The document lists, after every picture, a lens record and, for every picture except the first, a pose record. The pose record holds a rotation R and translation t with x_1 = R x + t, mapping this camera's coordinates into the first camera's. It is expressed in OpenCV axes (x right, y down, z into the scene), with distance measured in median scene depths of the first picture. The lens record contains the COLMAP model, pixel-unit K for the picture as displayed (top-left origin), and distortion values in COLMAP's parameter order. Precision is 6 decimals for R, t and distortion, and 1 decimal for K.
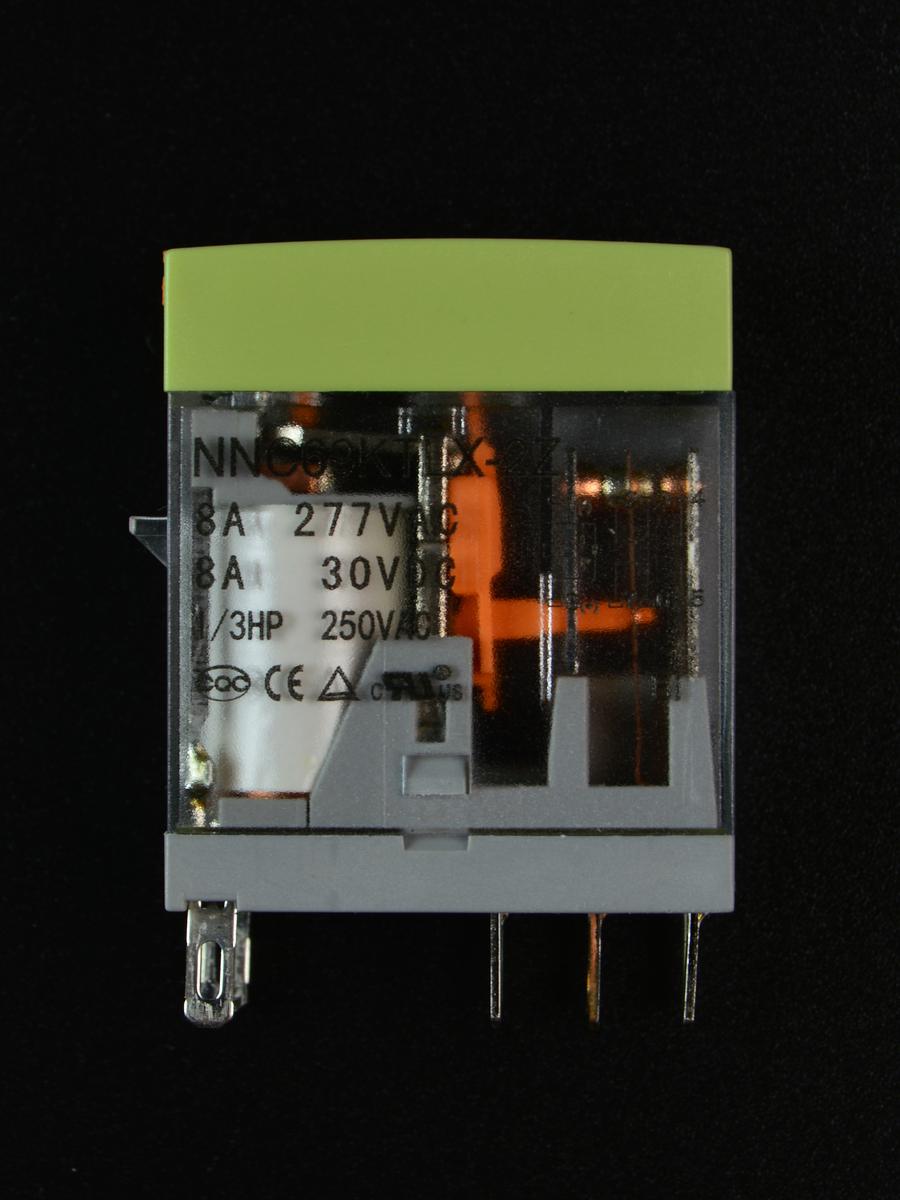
lens RADIAL K [[2875.4, 0, 452.1], [0, 2875.4, 597.4], [0, 0, 1]] dist [0.130542, 0.000000]
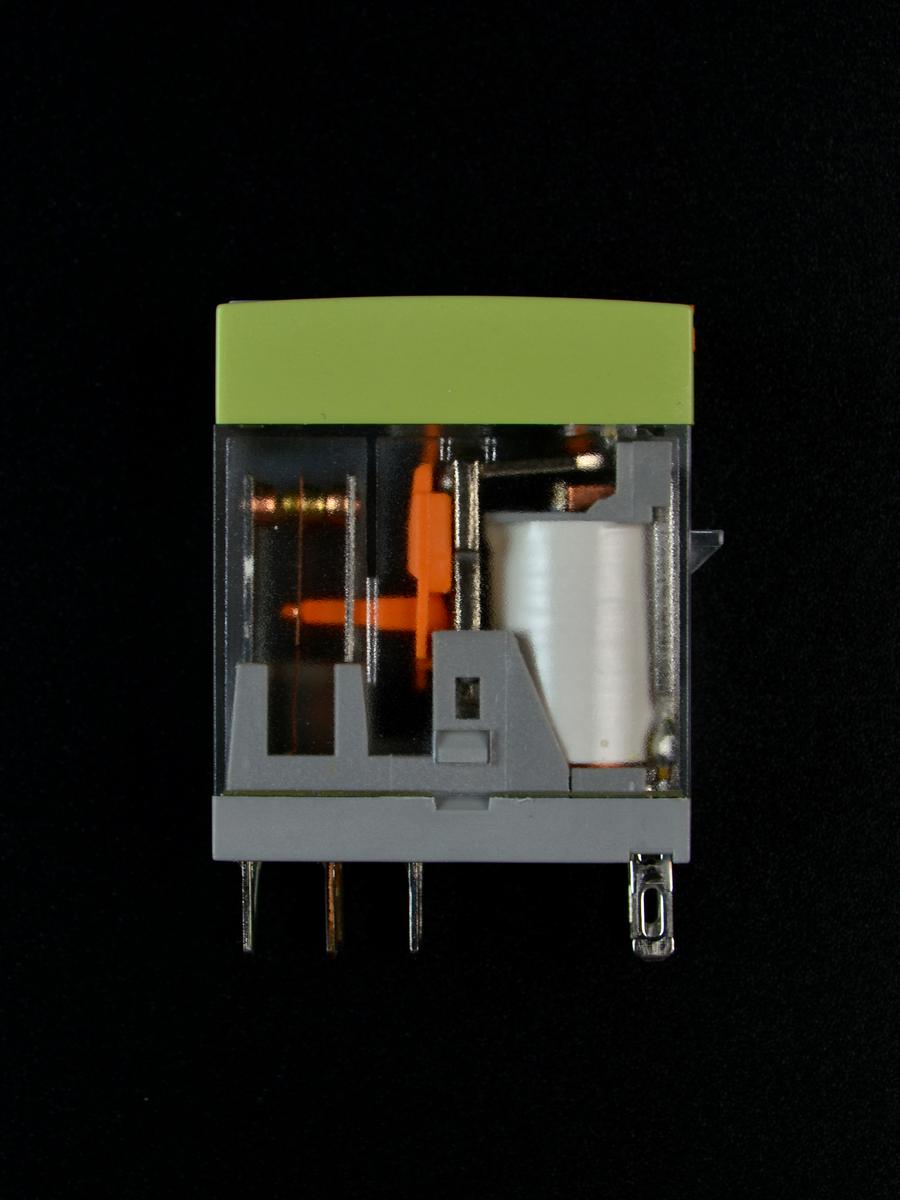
lens RADIAL K [[2875.4, 0, 448.3], [0, 2875.4, 602.7], [0, 0, 1]] dist [0.130542, 0.000000]
pose [[0.999989, 0.004632, 0.000576, -0.007963], [-0.004626, 0.999946, -0.009281, 0.004034], [-0.000619, 0.009278, 0.999957, -0.189761]]
